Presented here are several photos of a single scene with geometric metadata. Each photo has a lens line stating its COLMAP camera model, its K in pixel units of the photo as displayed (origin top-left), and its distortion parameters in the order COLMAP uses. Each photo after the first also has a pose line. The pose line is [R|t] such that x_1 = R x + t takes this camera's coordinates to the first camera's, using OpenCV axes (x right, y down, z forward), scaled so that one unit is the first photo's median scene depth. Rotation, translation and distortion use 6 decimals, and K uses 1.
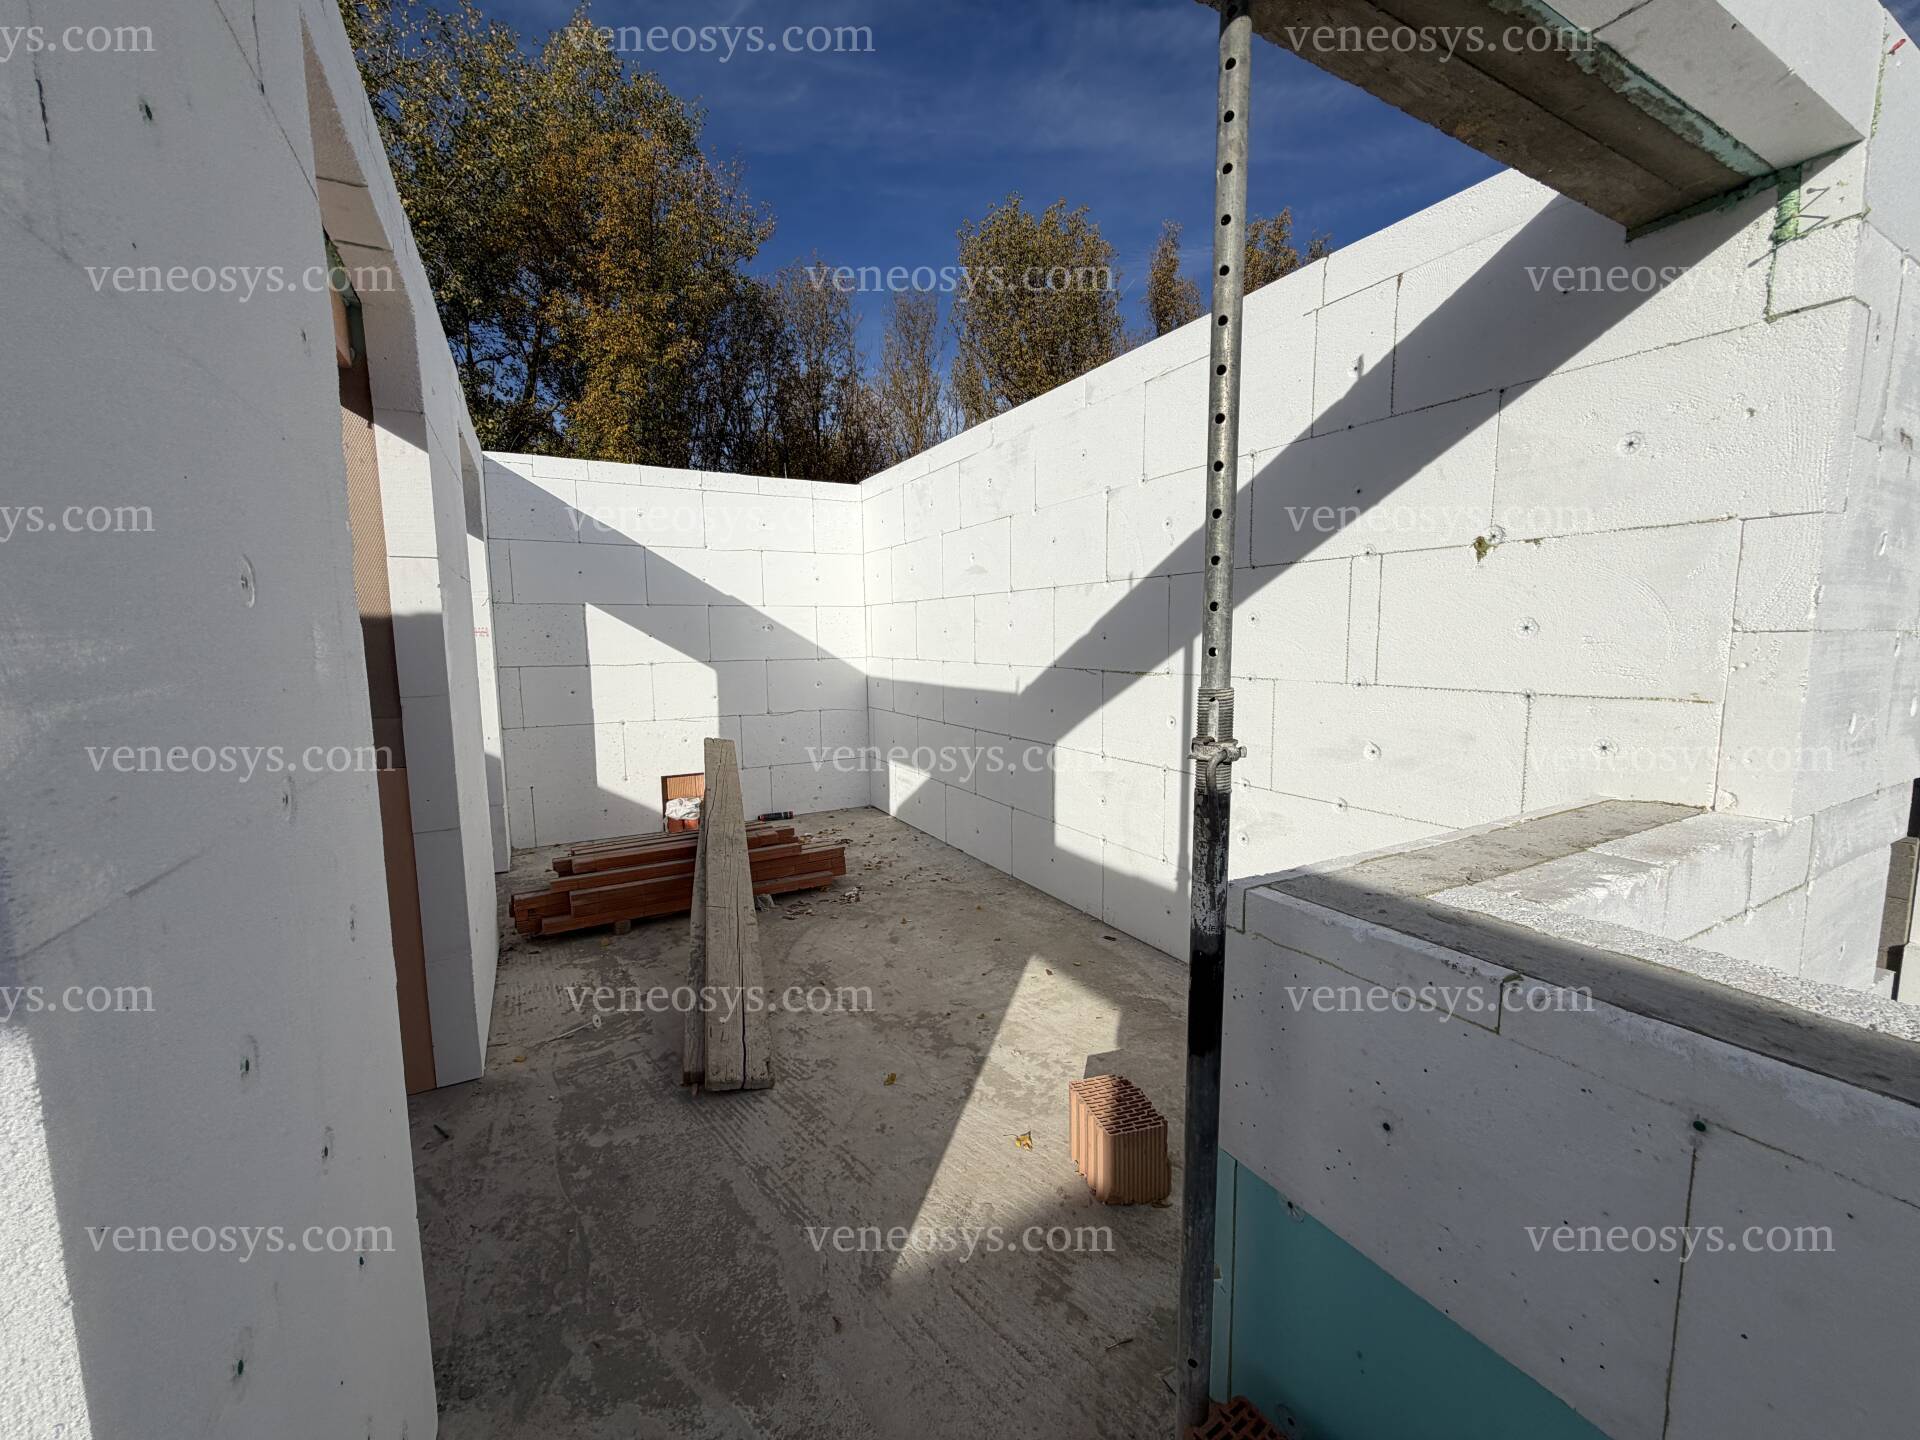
lens RADIAL K [[763.3, 0, 956.1], [0, 763.3, 721.5], [0, 0, 1]] dist [0.000900, -0.000026]
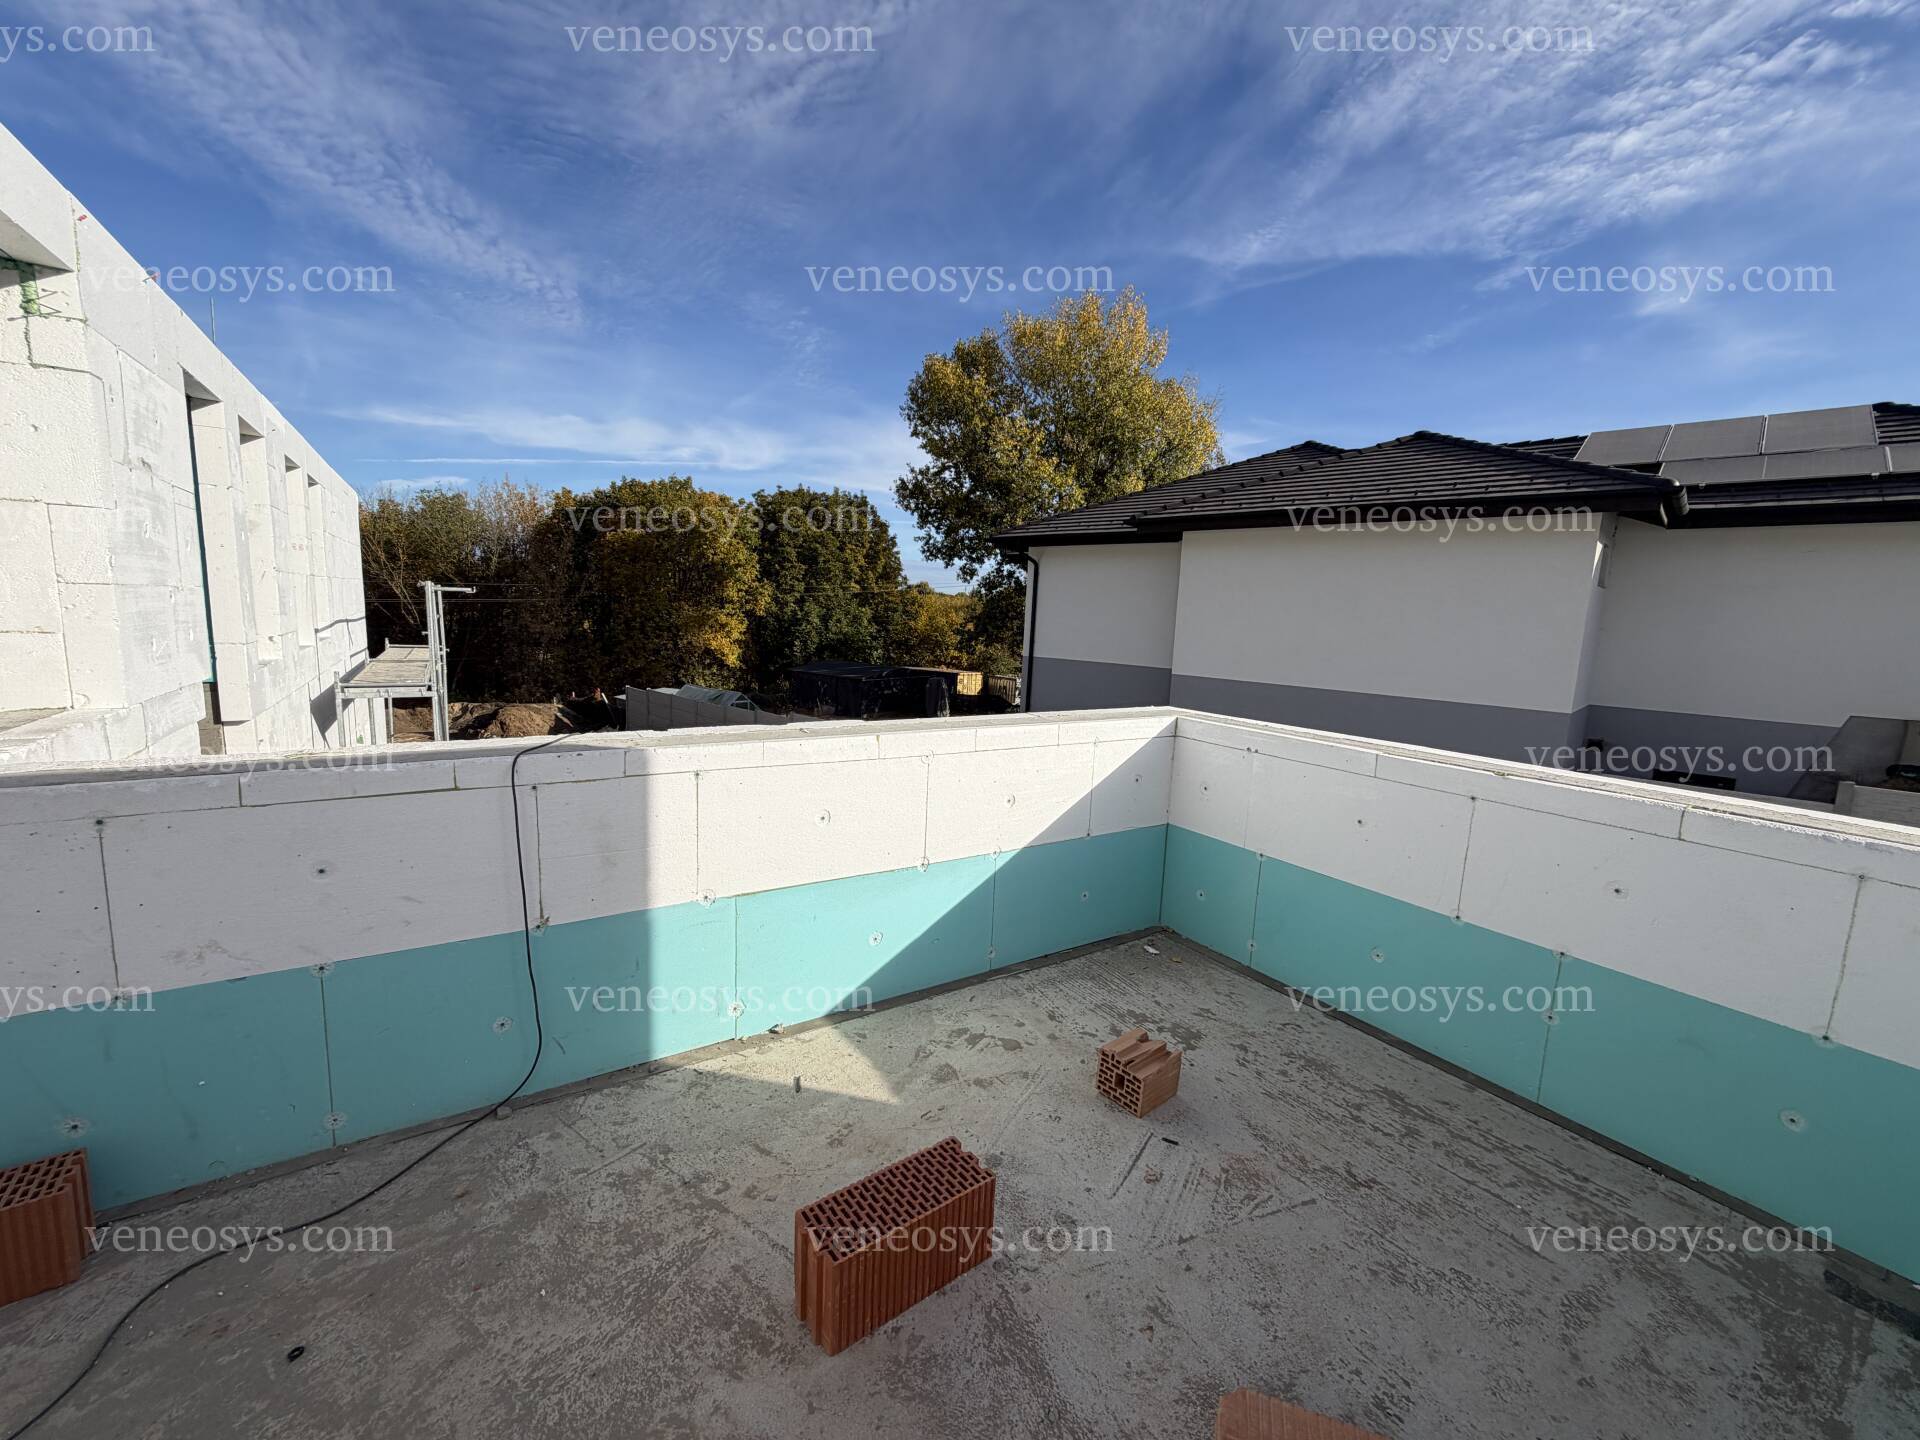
lens RADIAL K [[763.3, 0, 956.1], [0, 763.3, 721.5], [0, 0, 1]] dist [0.000900, -0.000026]
pose [[-0.080607, -0.134754, 0.987595, -0.563508], [0.071866, 0.987455, 0.140601, 0.059173], [-0.994152, 0.082308, -0.069911, -0.546819]]
